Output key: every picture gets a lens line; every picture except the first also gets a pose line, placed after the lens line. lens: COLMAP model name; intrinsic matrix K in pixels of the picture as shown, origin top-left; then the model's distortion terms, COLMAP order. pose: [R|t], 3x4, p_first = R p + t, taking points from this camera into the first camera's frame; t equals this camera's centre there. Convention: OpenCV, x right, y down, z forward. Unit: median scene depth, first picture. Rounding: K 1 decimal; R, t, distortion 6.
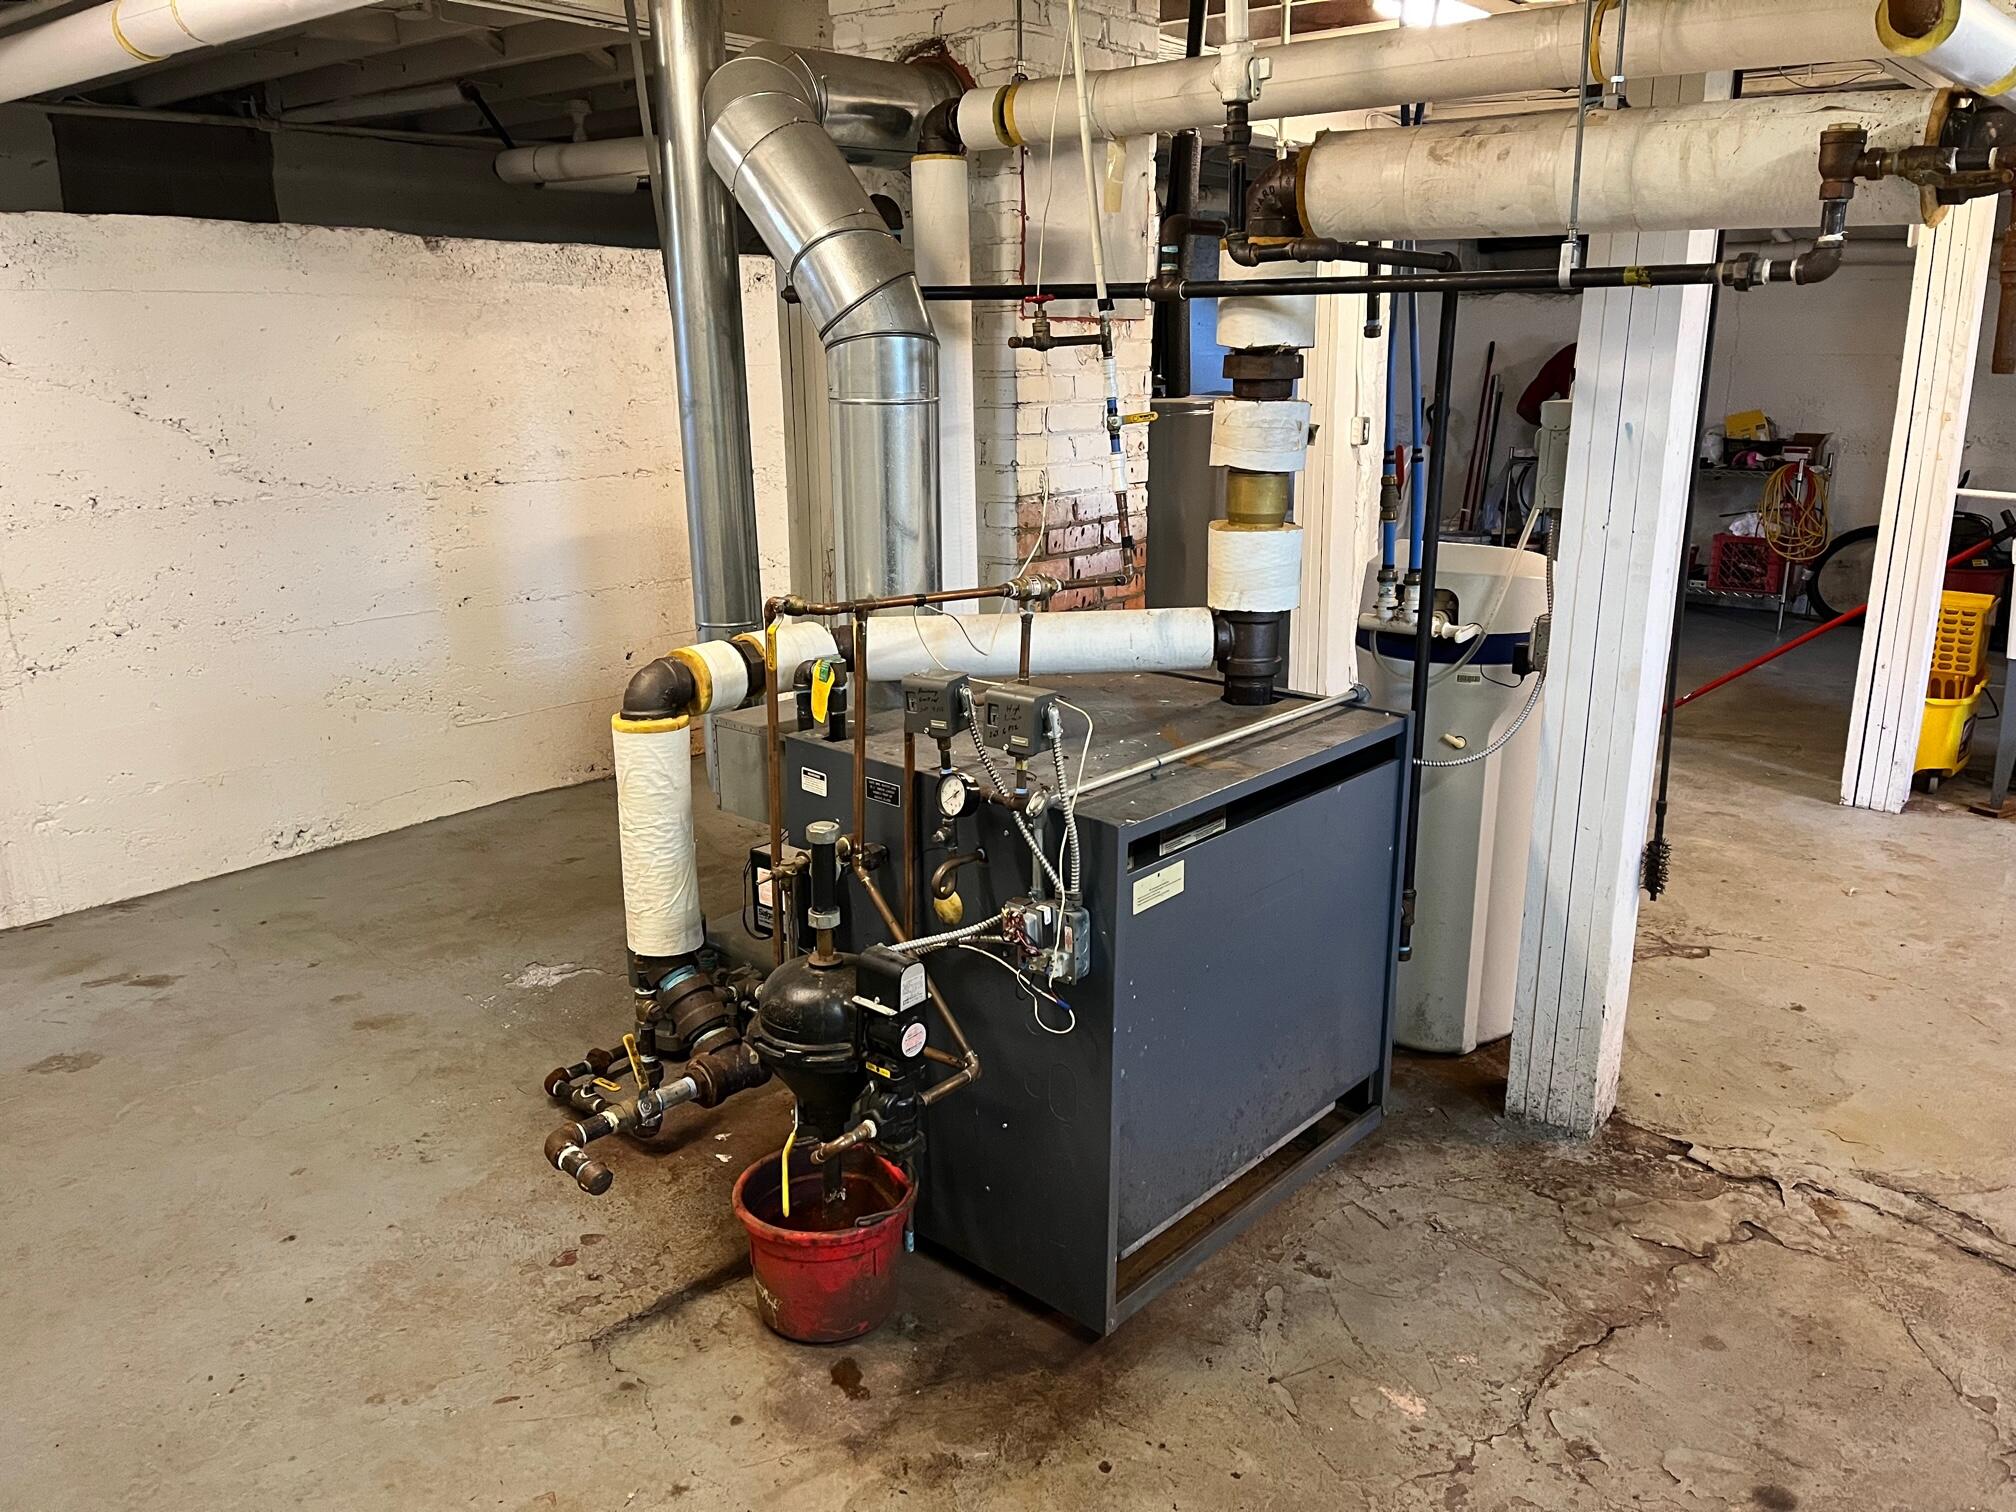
lens RADIAL K [[1535.5, 0, 1003.9], [0, 1535.5, 750.5], [0, 0, 1]] dist [0.074710, -0.101022]
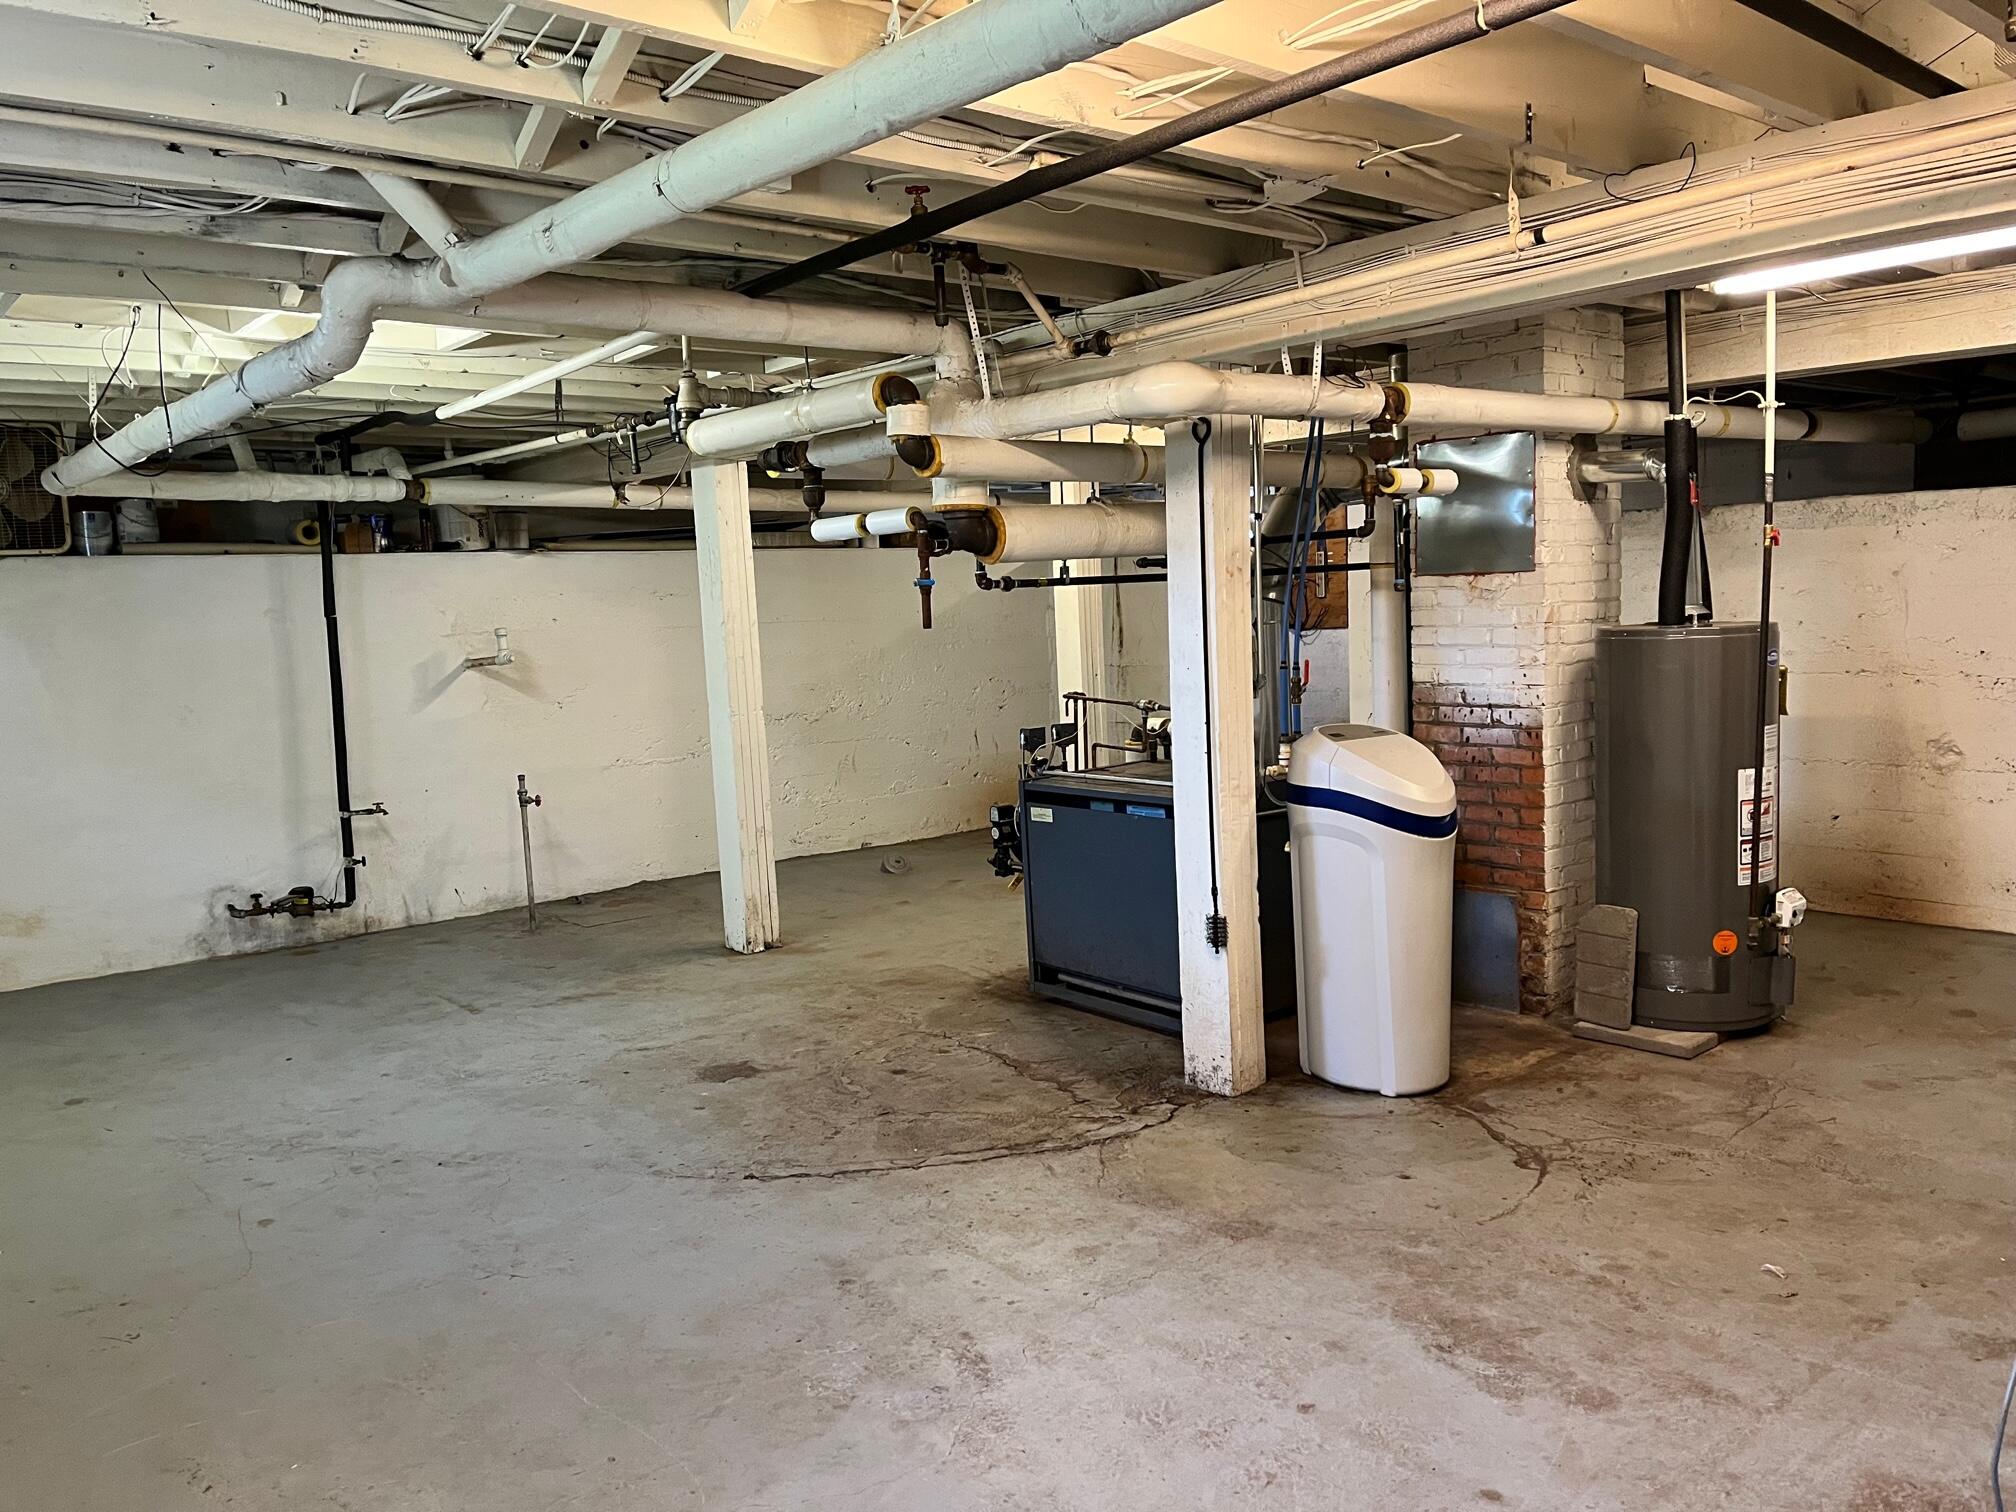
lens RADIAL K [[1535.5, 0, 1002.5], [0, 1535.5, 758.6], [0, 0, 1]] dist [0.074710, -0.101022]
pose [[-0.187811, 0.113200, -0.975660, 2.051982], [-0.210203, 0.965690, 0.152506, -0.297330], [0.959449, 0.233729, -0.157572, 1.047706]]
